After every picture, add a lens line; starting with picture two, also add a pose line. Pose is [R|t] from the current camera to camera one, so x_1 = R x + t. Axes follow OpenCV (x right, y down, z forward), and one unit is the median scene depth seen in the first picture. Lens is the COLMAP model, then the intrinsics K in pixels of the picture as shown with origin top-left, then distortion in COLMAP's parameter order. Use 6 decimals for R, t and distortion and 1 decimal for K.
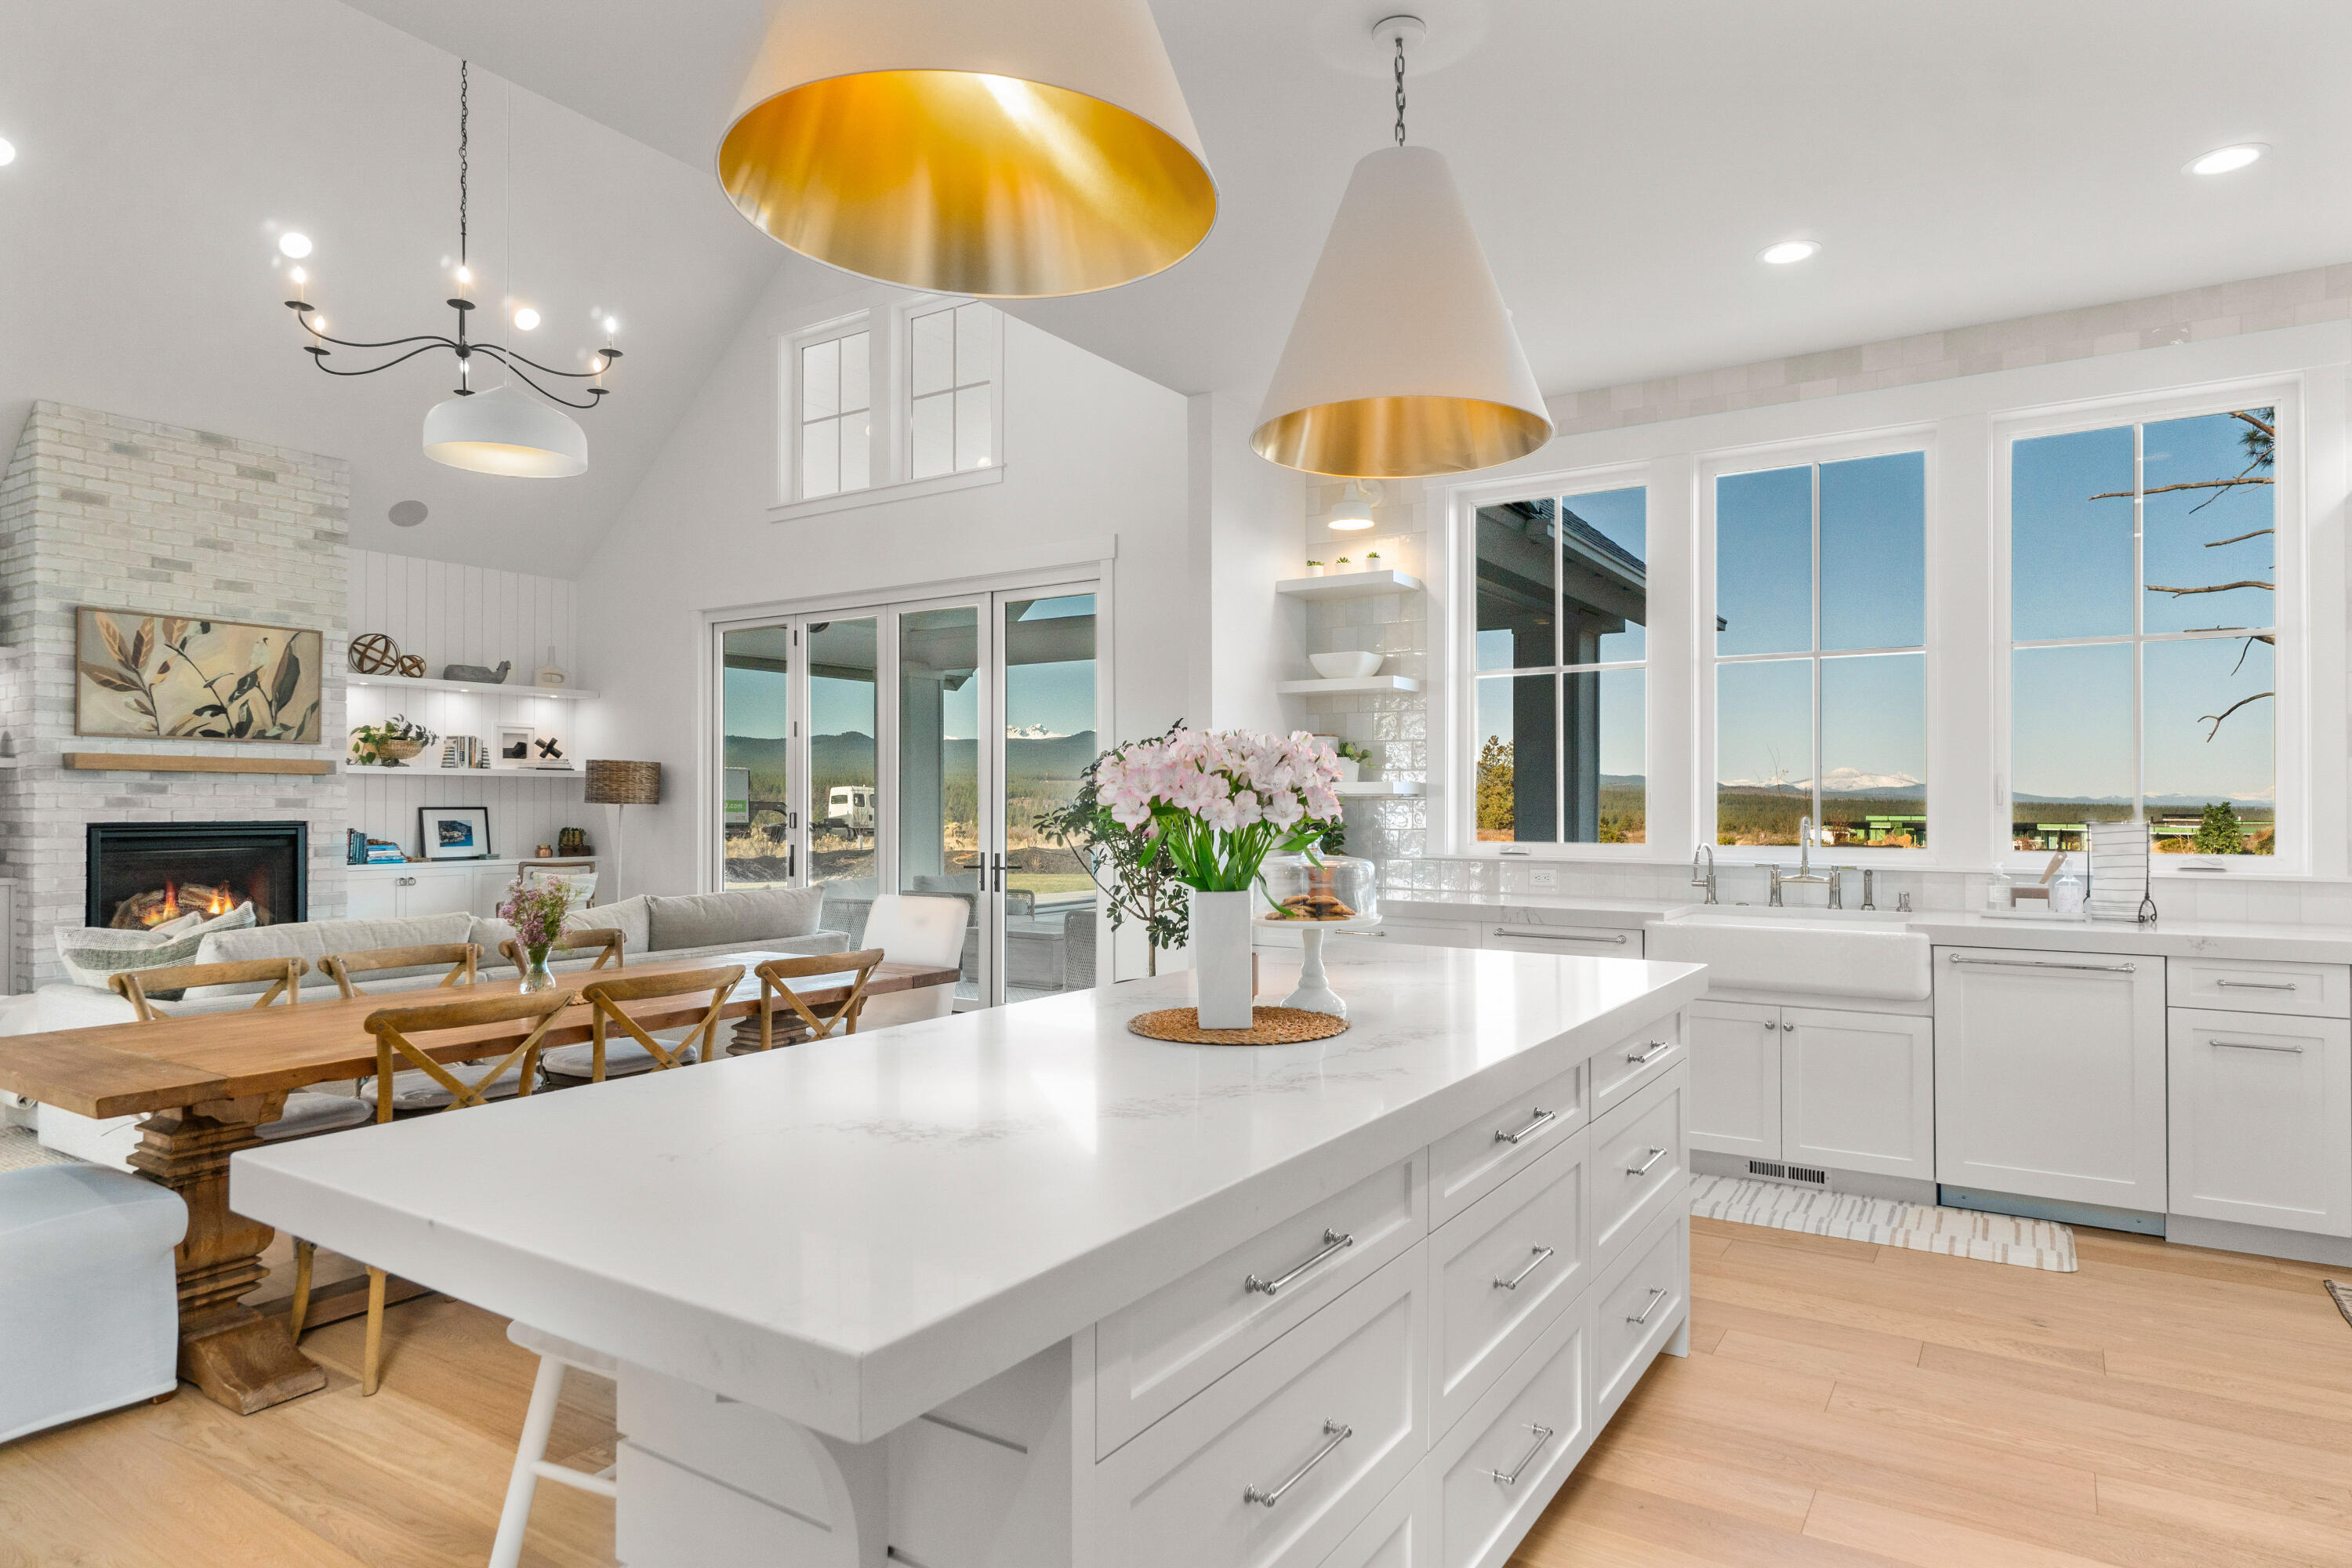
lens RADIAL K [[1334.8, 0, 1179.9], [0, 1334.8, 788.3], [0, 0, 1]] dist [0.006023, 0.000501]
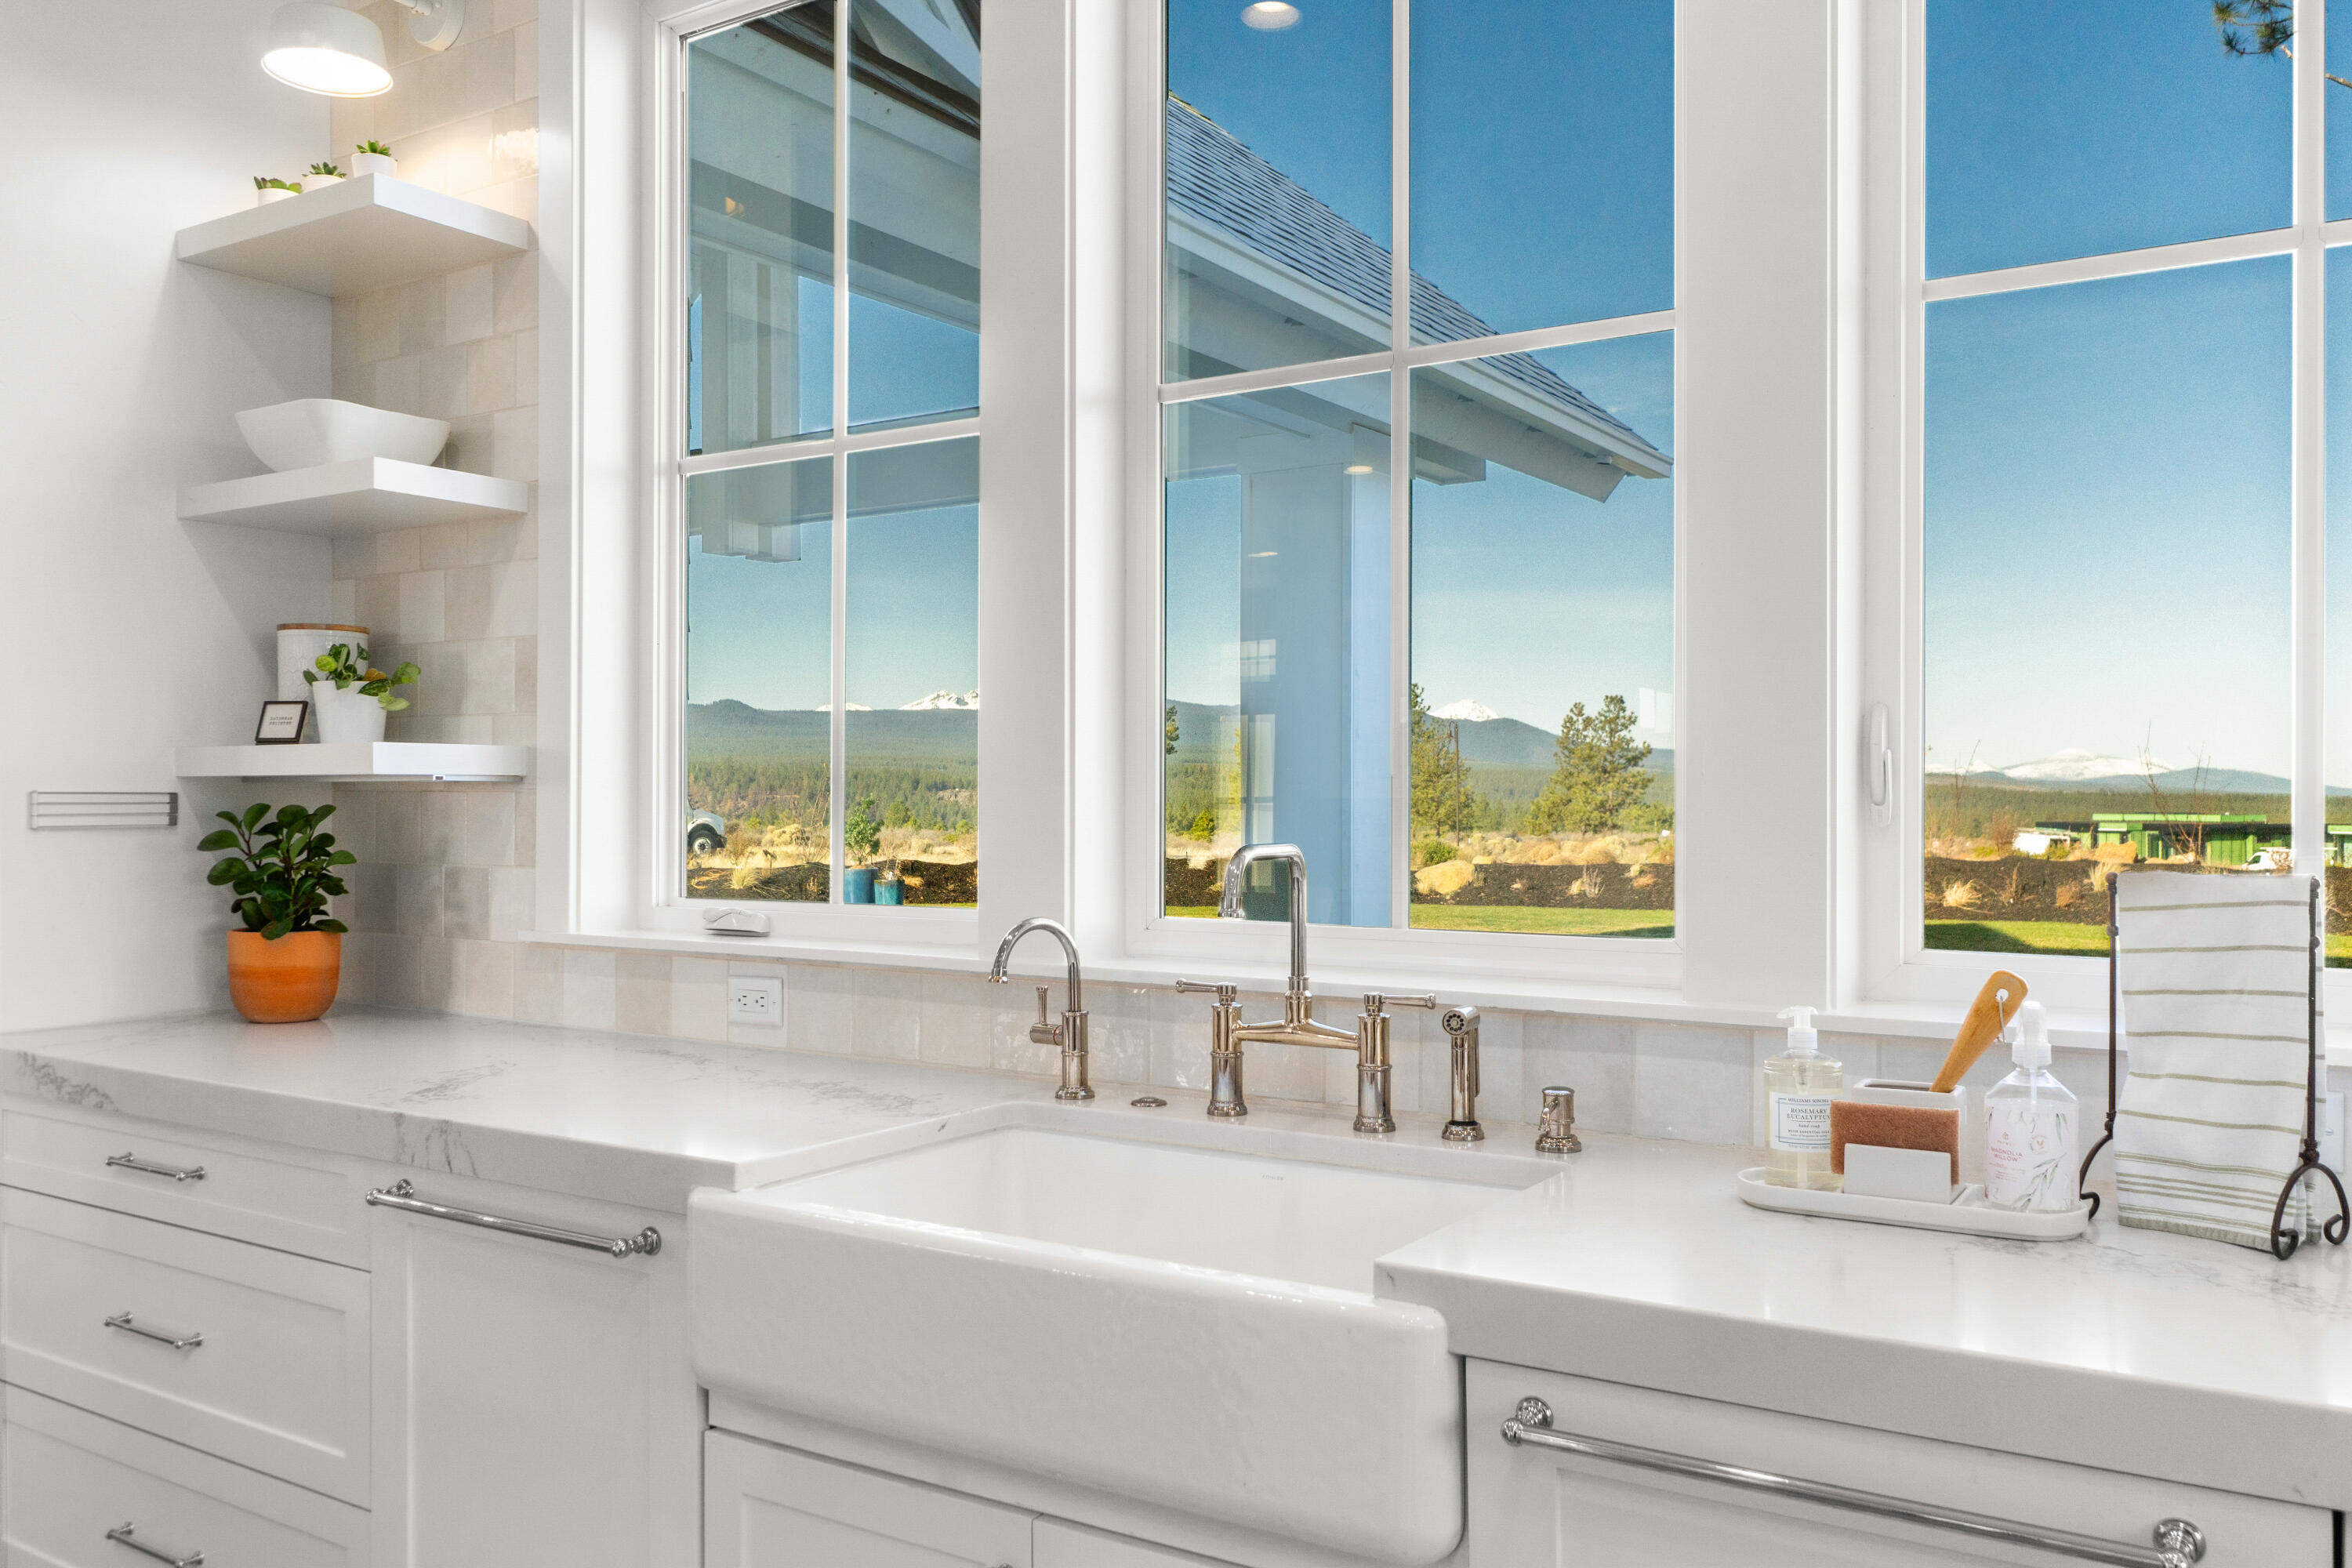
lens RADIAL K [[1803.0, 0, 1178.5], [0, 1803.0, 785.1], [0, 0, 1]] dist [-0.002011, 0.011115]
pose [[0.999993, -0.000786, -0.003633, 0.371151], [0.000802, 0.999989, 0.004524, 0.004990], [0.003630, -0.004527, 0.999983, 0.477428]]
